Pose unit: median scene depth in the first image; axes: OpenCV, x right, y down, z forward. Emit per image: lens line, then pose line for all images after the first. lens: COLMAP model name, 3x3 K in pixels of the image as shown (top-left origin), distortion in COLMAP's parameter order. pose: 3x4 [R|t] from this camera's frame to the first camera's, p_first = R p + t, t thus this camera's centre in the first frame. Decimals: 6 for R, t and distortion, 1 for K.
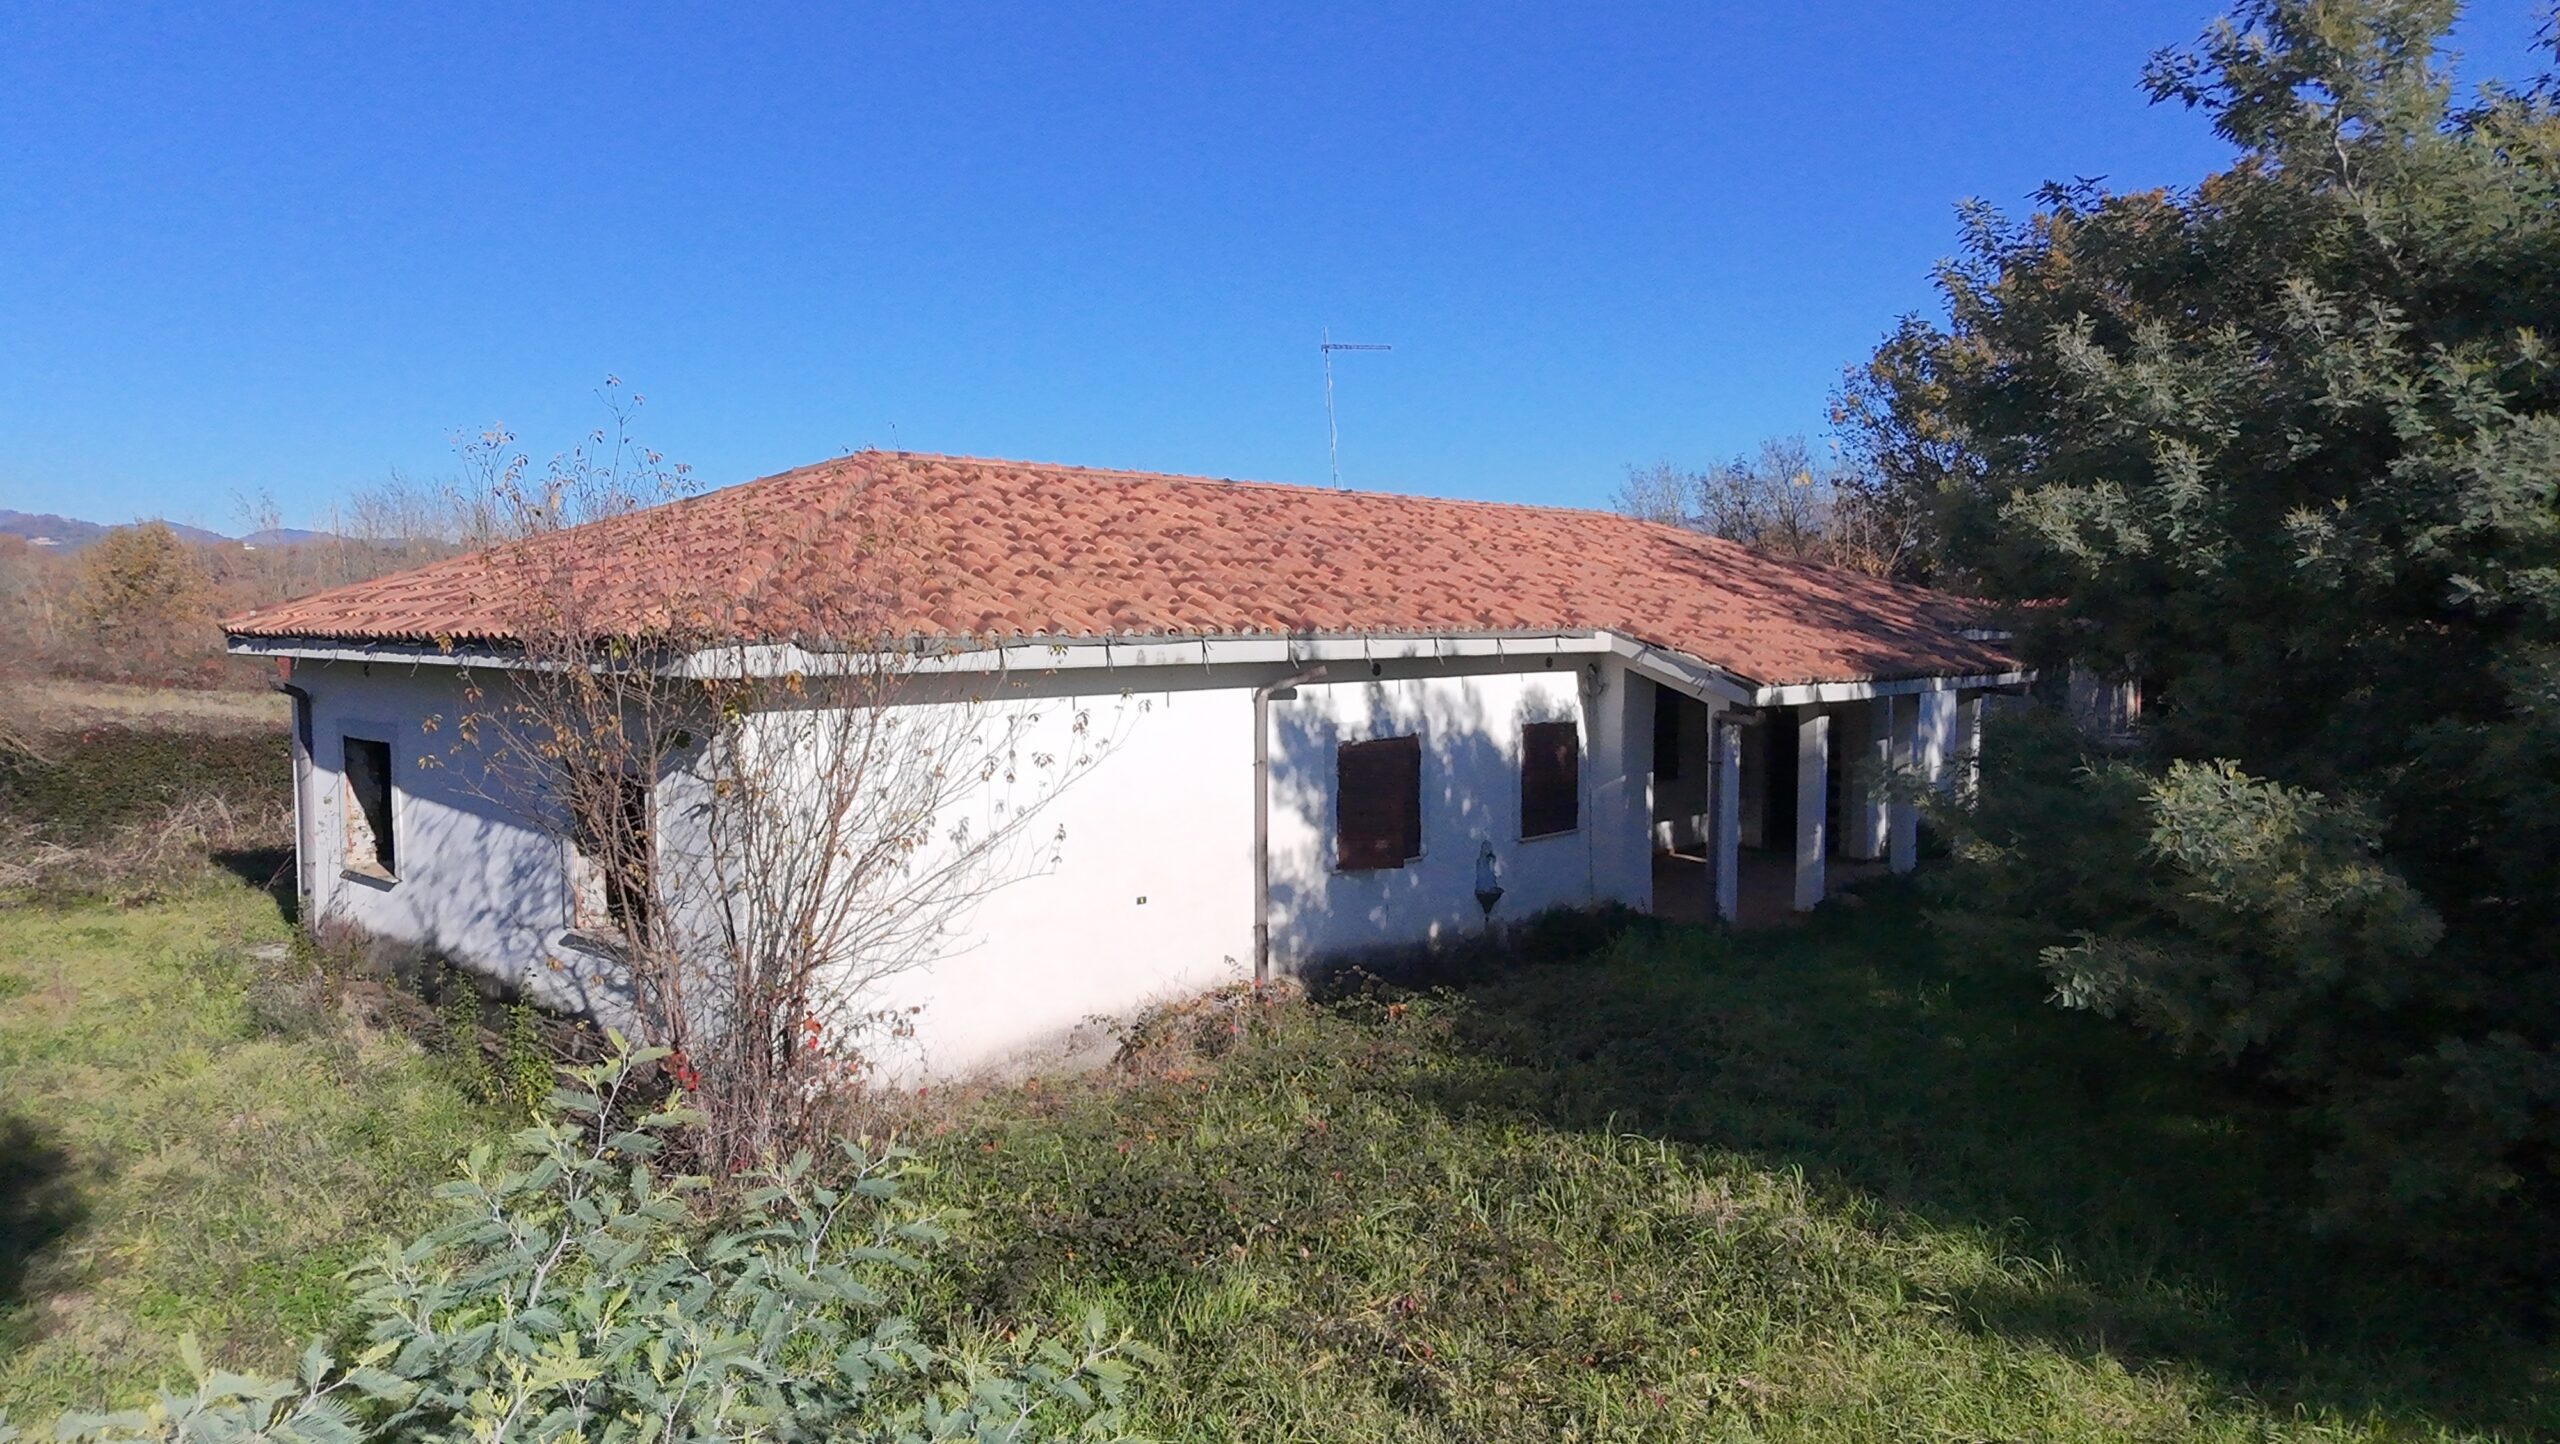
lens RADIAL K [[1668.0, 0, 1280.1], [0, 1668.0, 728.9], [0, 0, 1]] dist [0.009236, 0.006472]
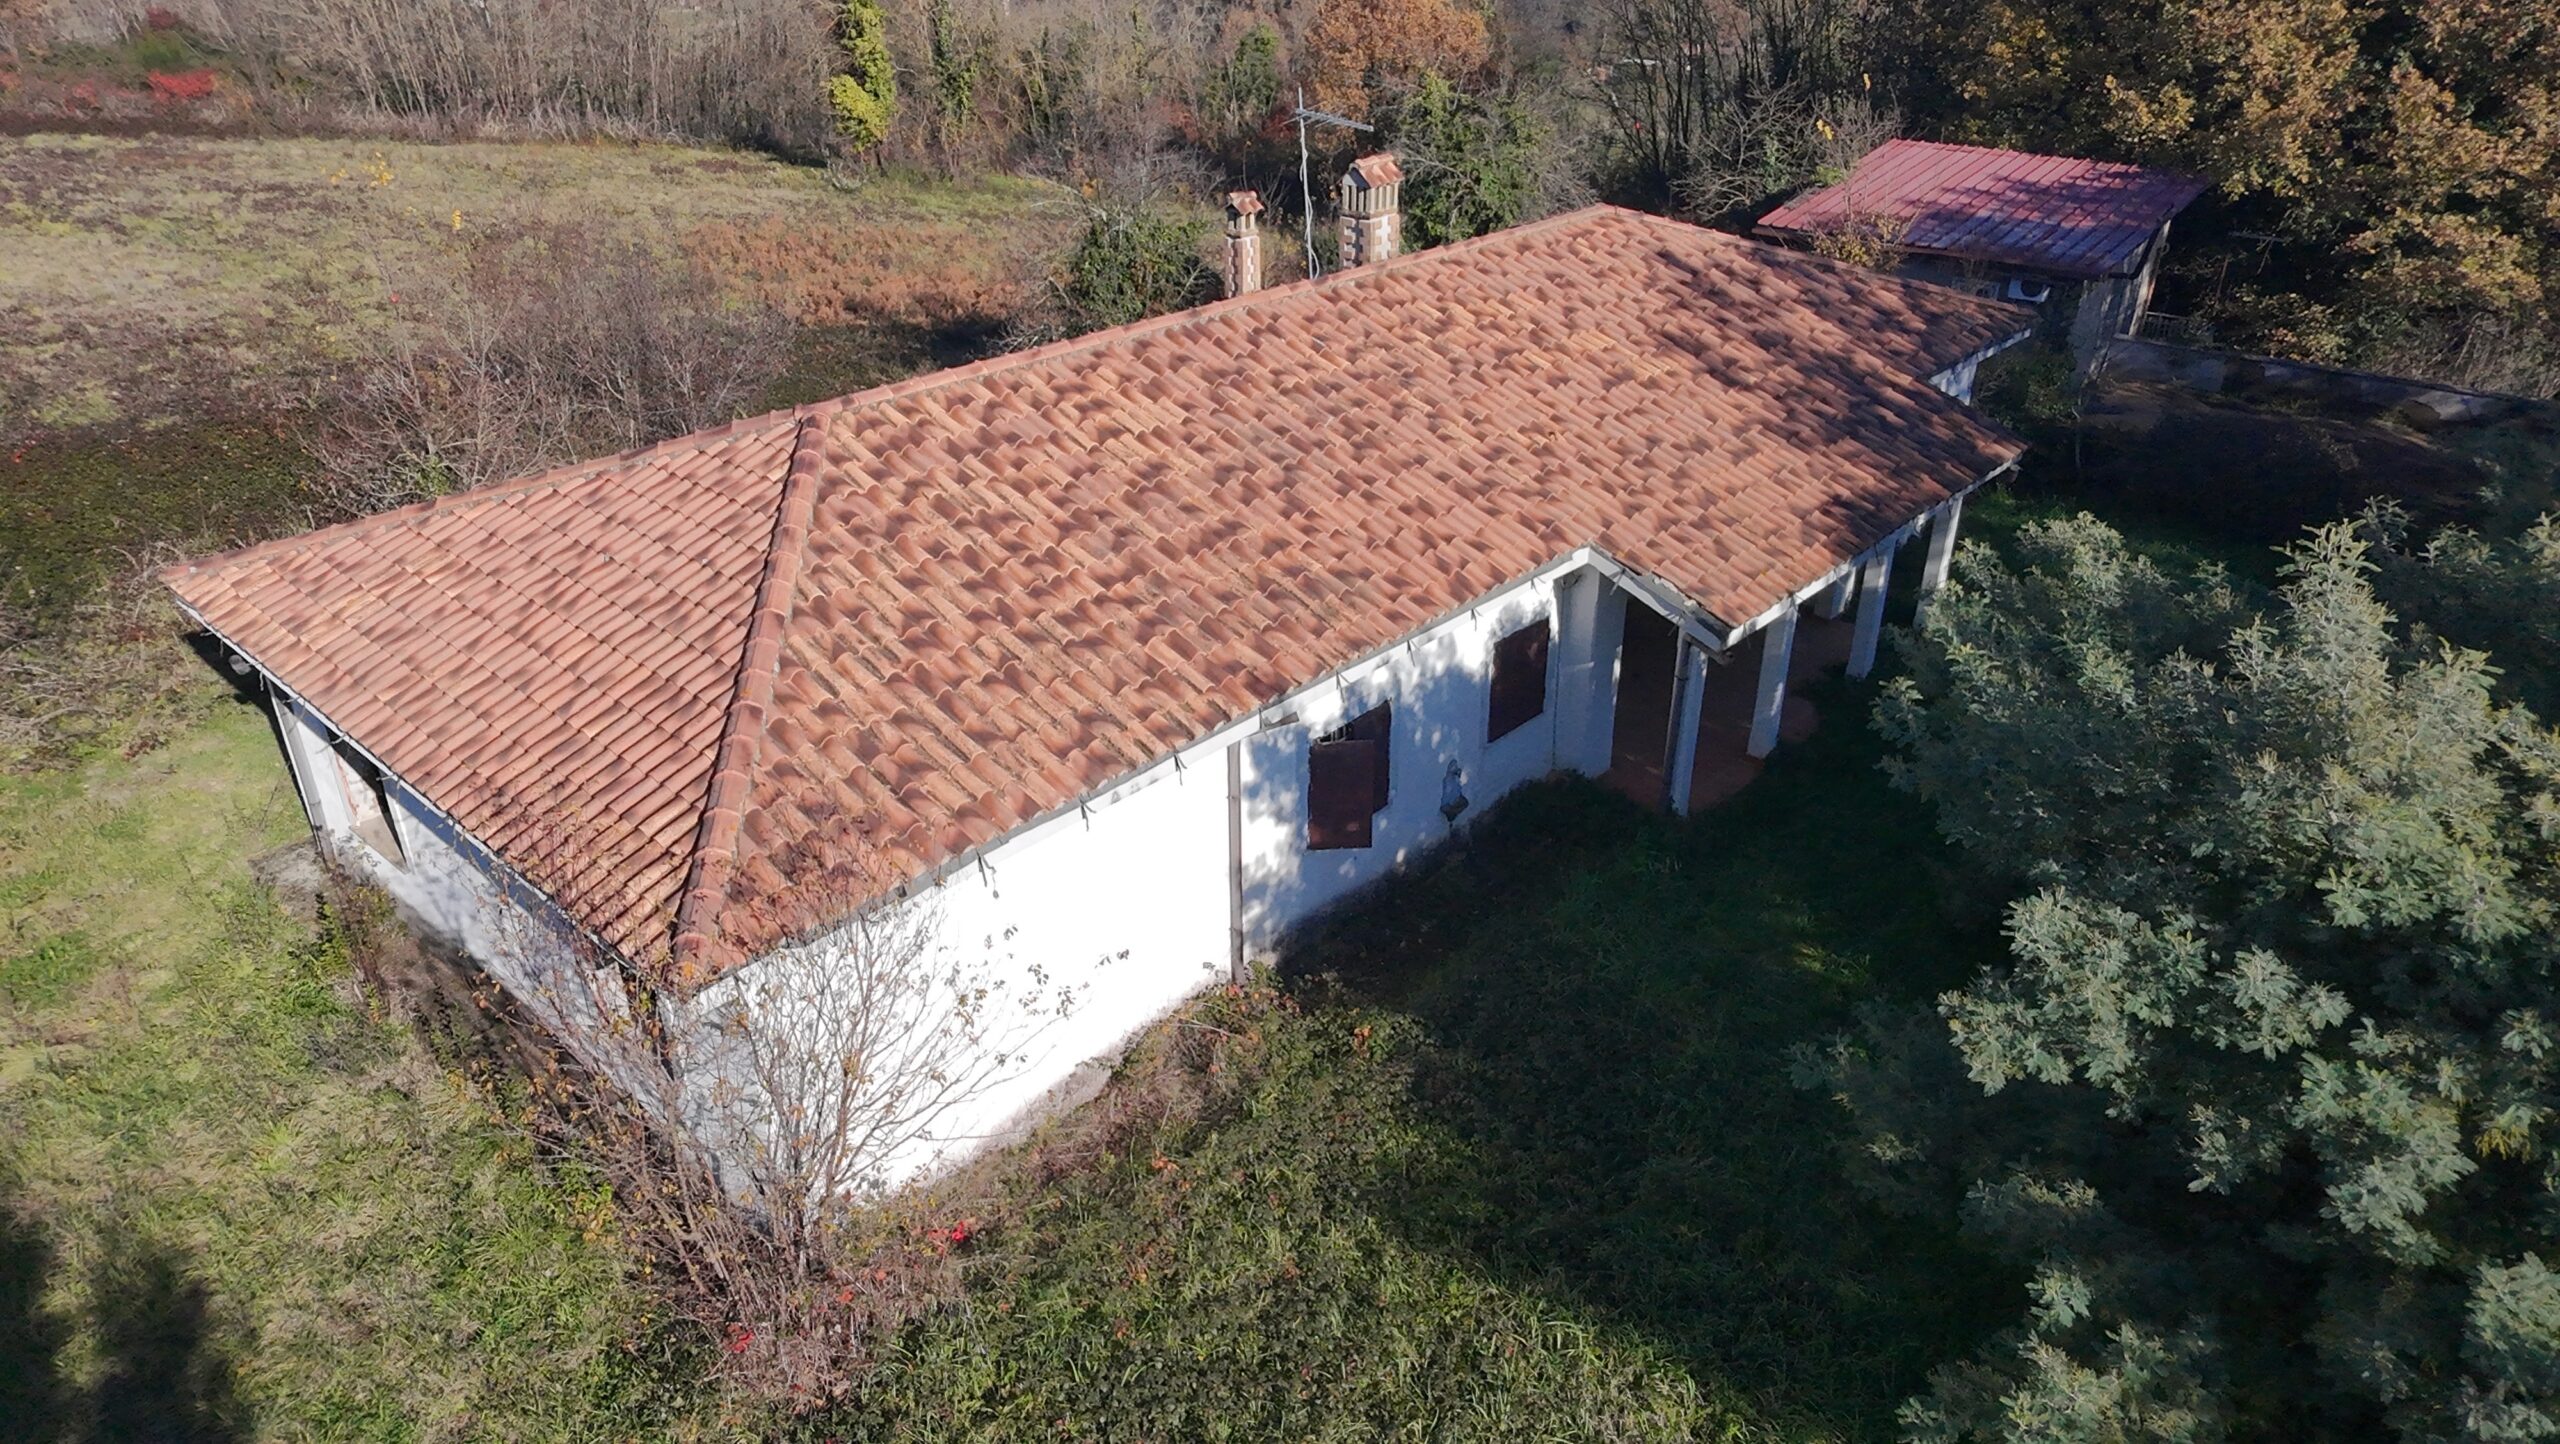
lens RADIAL K [[1668.0, 0, 1283.7], [0, 1668.0, 724.8], [0, 0, 1]] dist [0.009236, 0.006472]
pose [[0.999866, -0.009210, 0.013547, 0.005775], [0.002790, 0.910659, 0.413150, -0.474414], [-0.016142, -0.413057, 0.910562, 0.086880]]
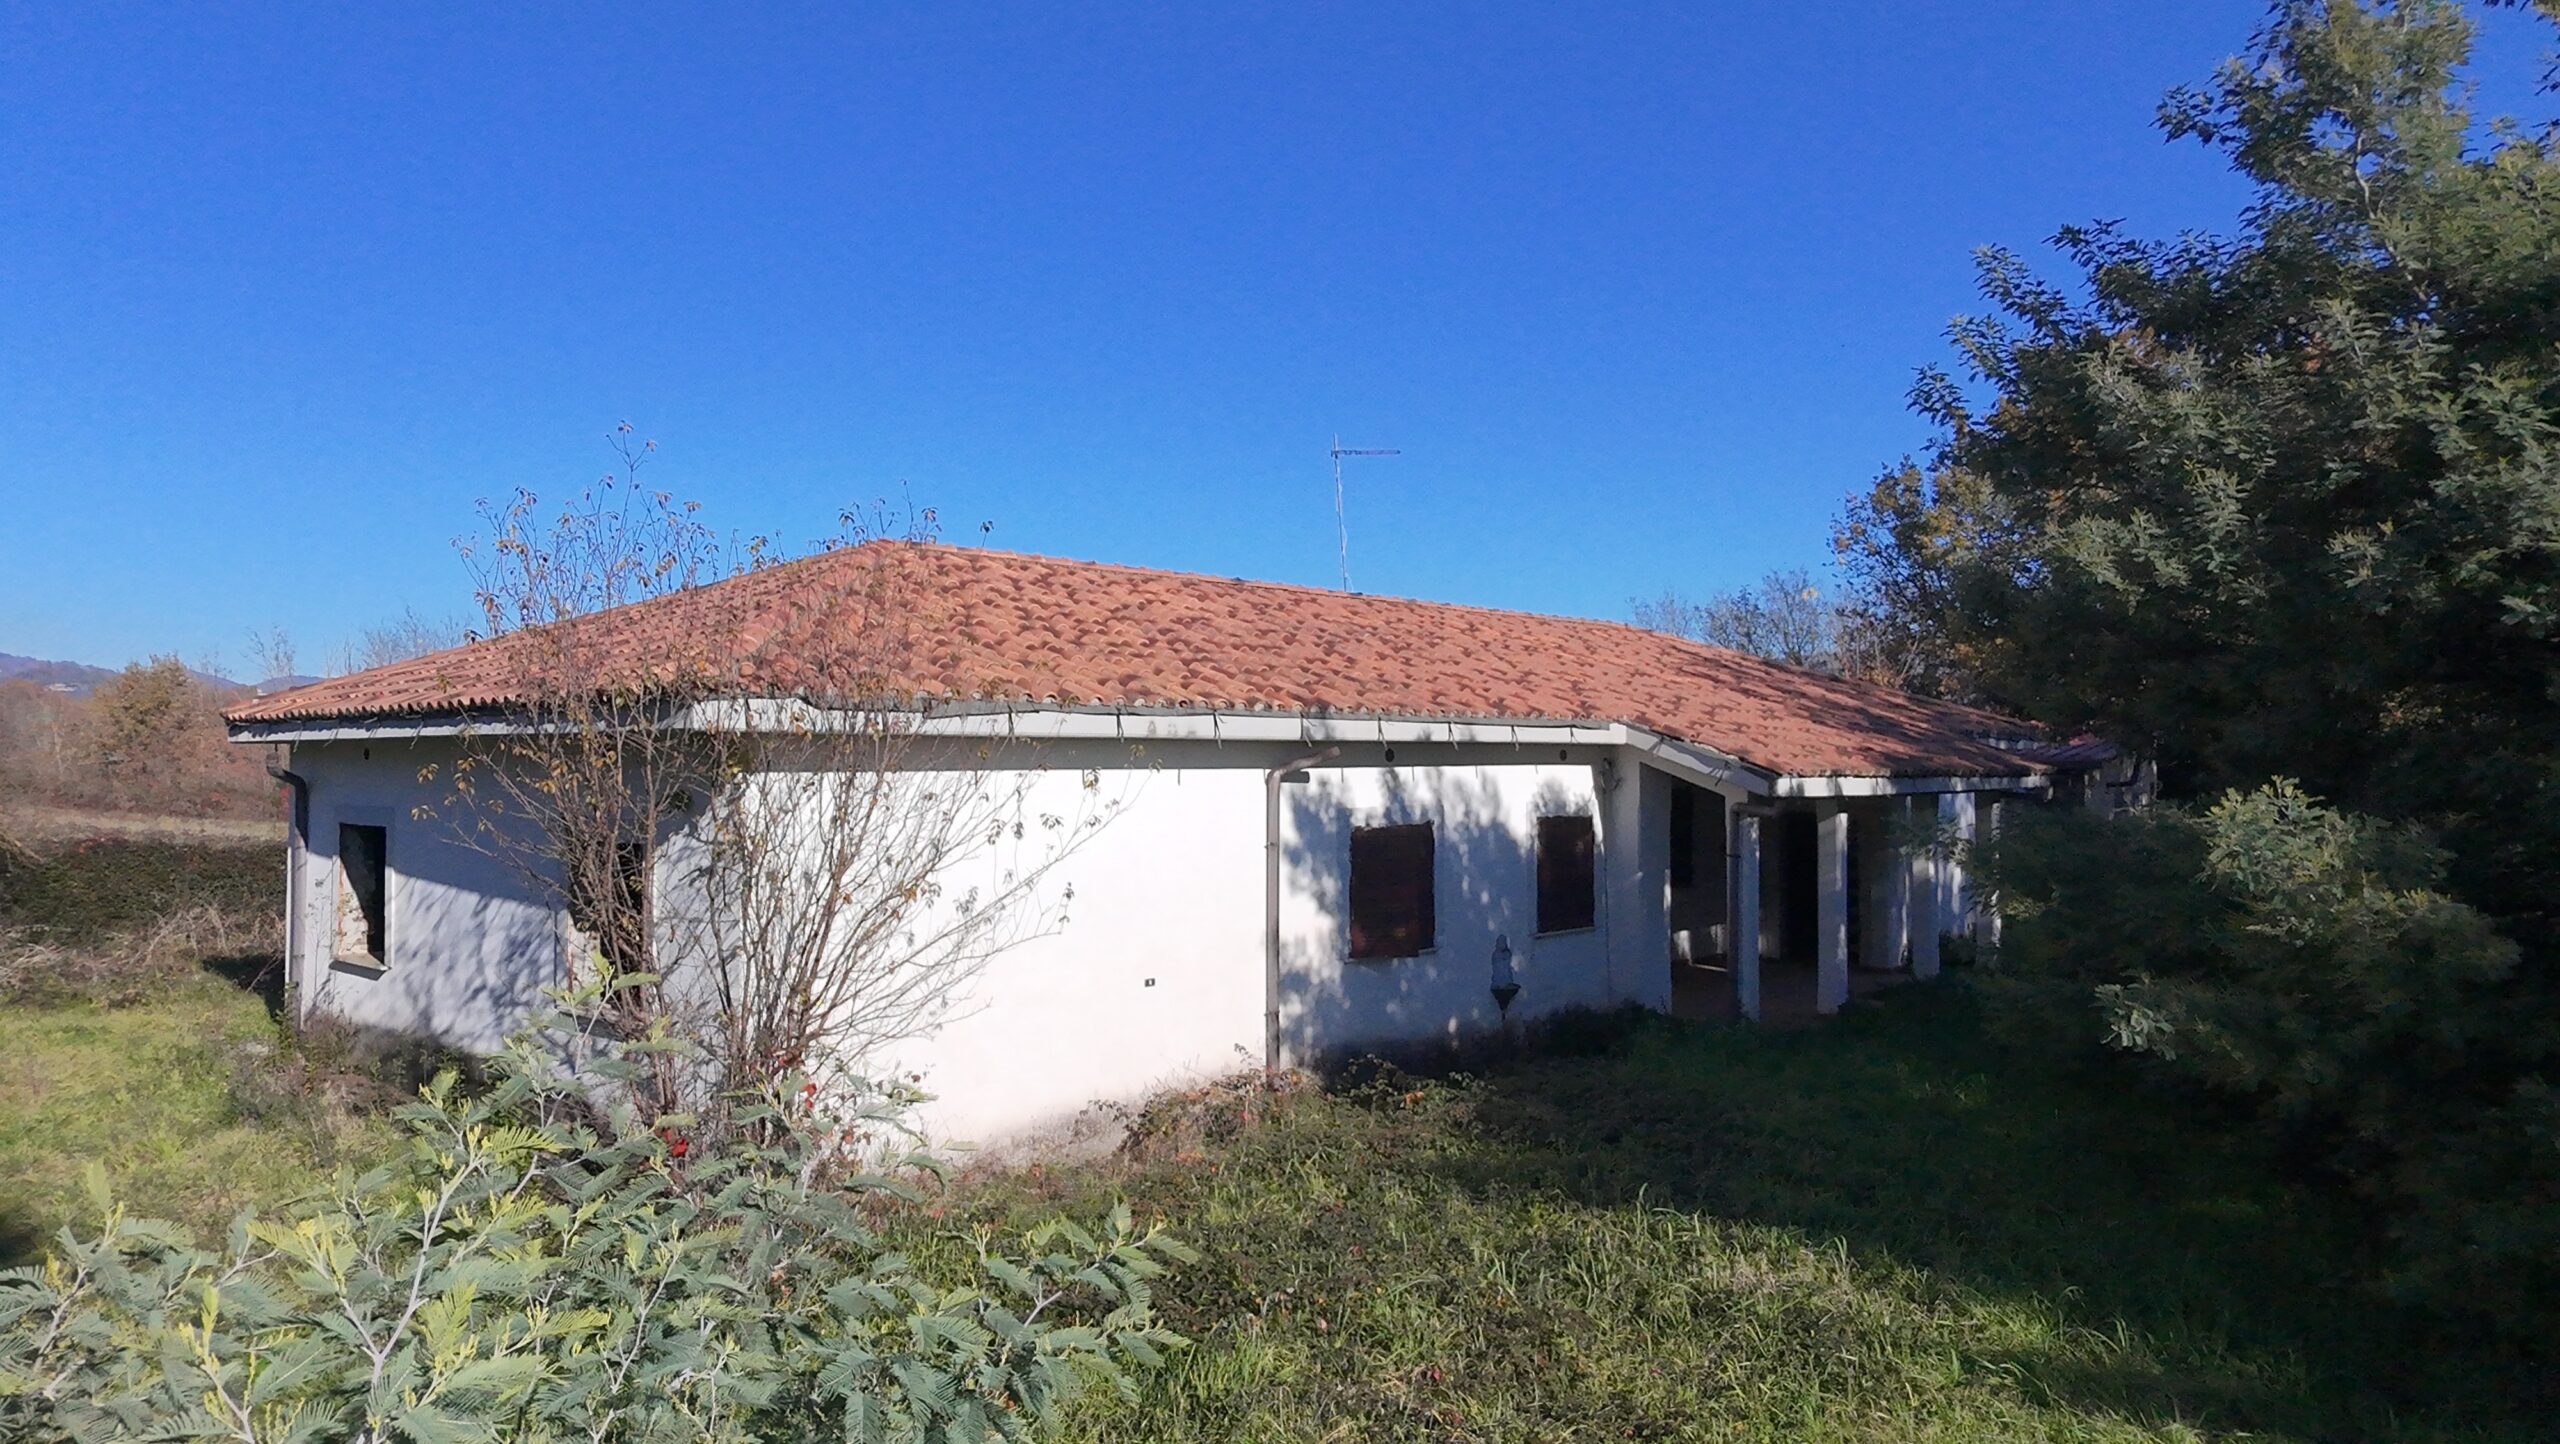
lens RADIAL K [[1668.0, 0, 1281.4], [0, 1668.0, 728.5], [0, 0, 1]] dist [0.009236, 0.006472]
pose [[0.999996, 0.001596, -0.002513, -0.004606], [-0.001809, 0.996205, -0.087015, 0.039882], [0.002364, 0.087019, 0.996204, 0.019306]]
